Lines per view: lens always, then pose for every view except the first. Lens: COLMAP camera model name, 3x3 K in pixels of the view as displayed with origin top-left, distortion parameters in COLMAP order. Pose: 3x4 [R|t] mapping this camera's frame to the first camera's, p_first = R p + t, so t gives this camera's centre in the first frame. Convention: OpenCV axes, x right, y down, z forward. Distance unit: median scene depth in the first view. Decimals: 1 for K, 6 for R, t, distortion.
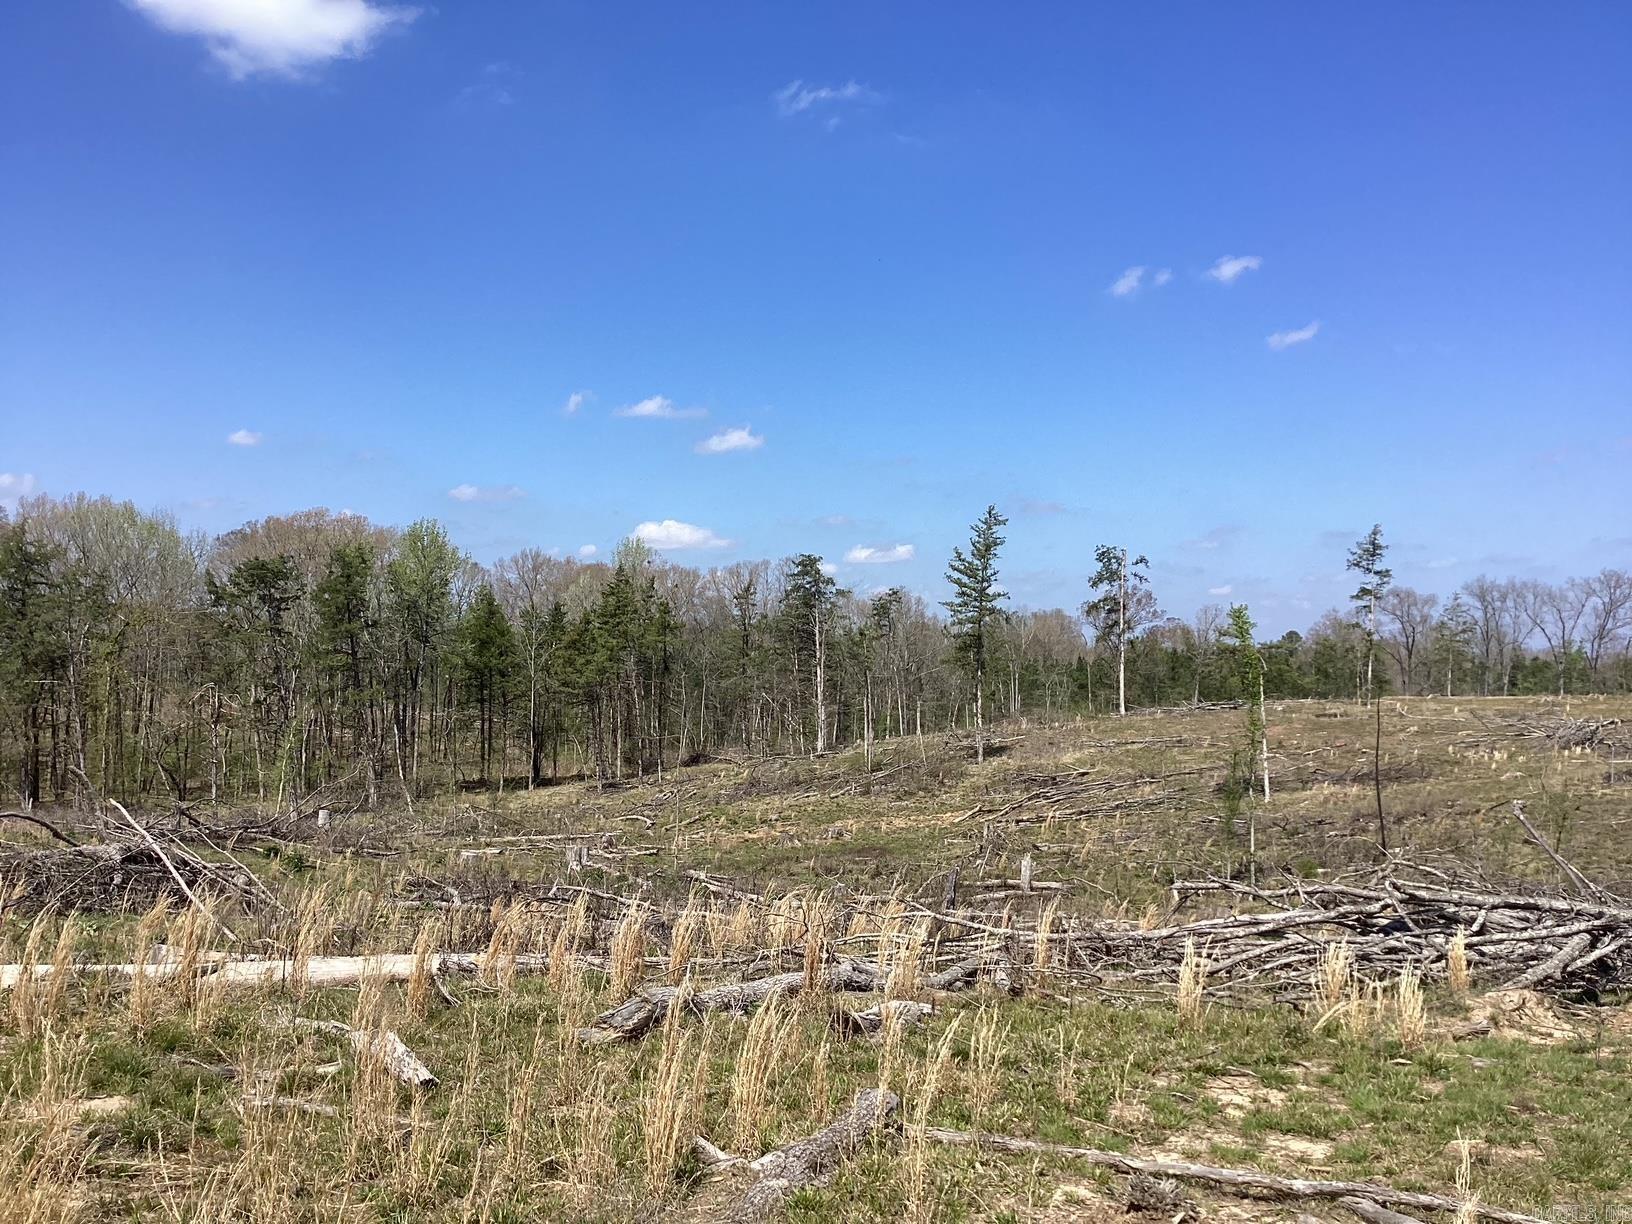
lens RADIAL K [[1463.5, 0, 807.4], [0, 1463.5, 618.5], [0, 0, 1]] dist [0.108296, -0.210638]
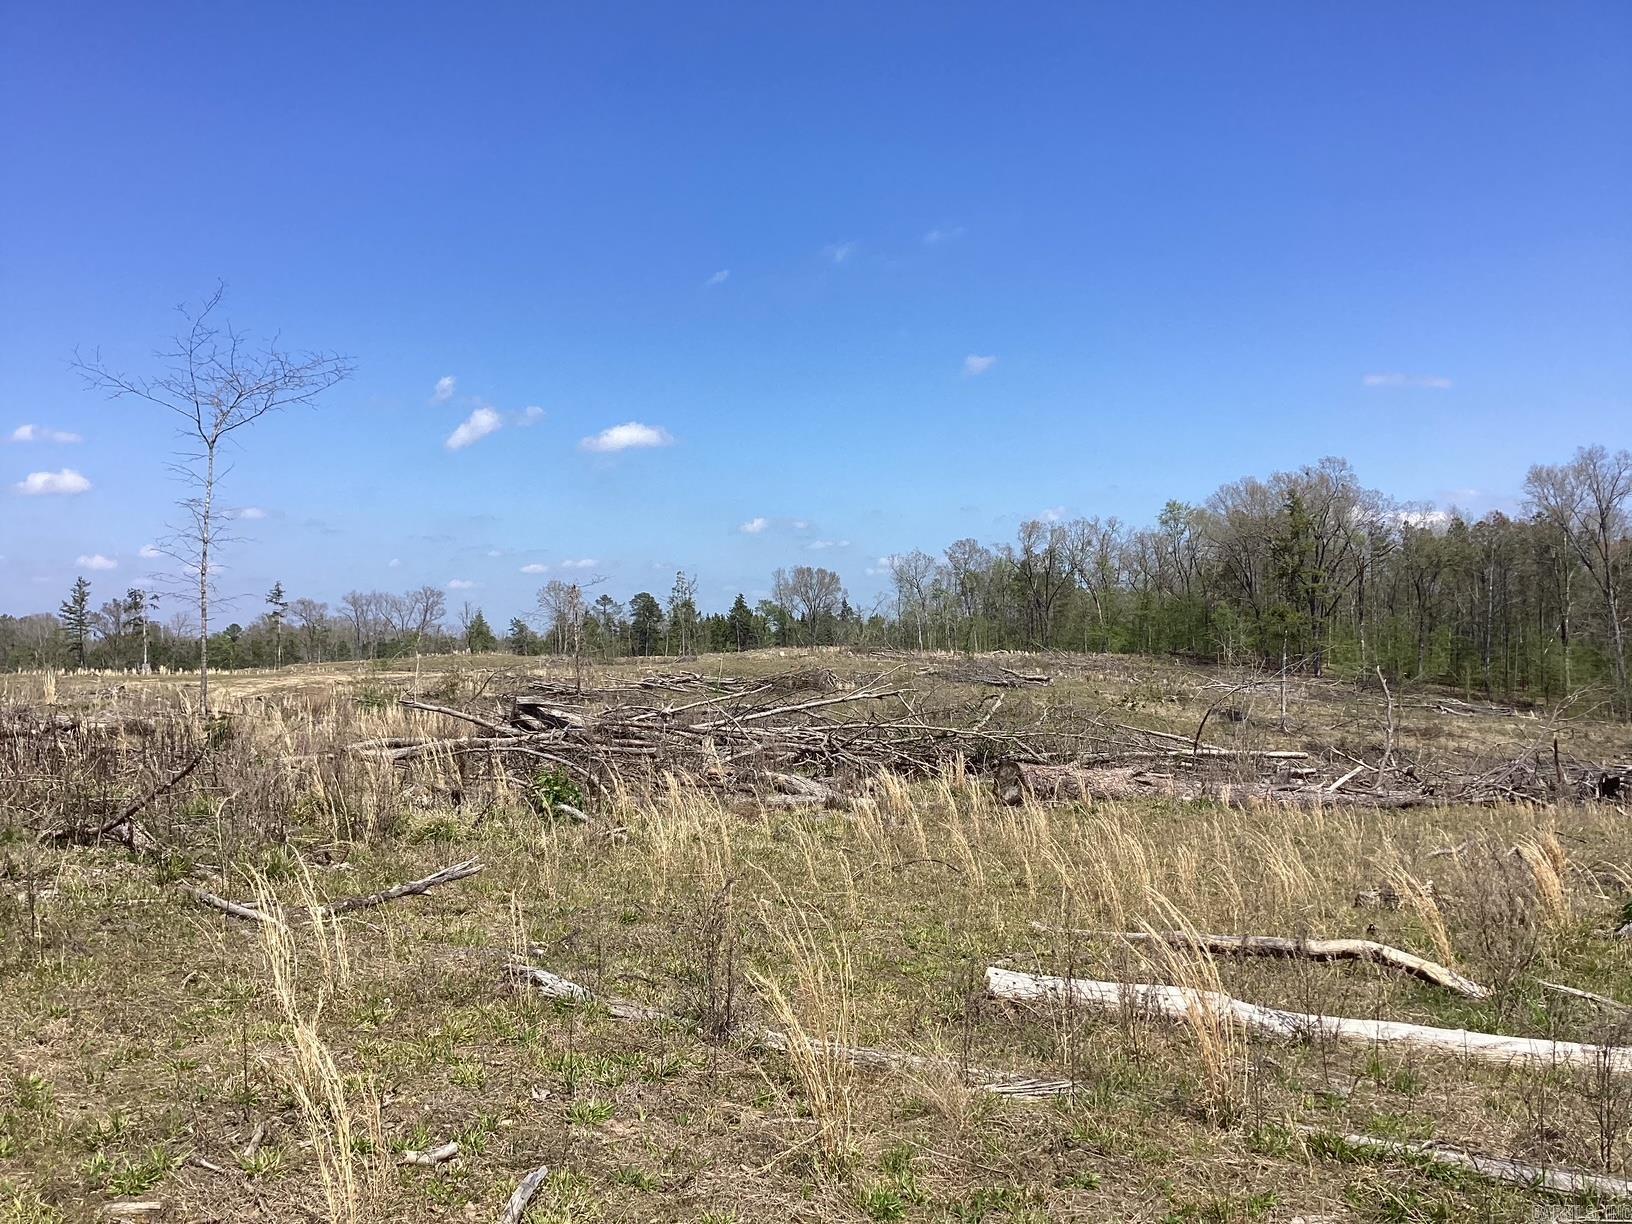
lens RADIAL K [[1463.5, 0, 807.4], [0, 1463.5, 618.5], [0, 0, 1]] dist [0.108296, -0.210638]
pose [[0.771401, -0.025190, 0.635850, -0.195872], [0.016340, 0.999671, 0.019780, -0.022490], [-0.636139, -0.004869, 0.771559, -0.576098]]
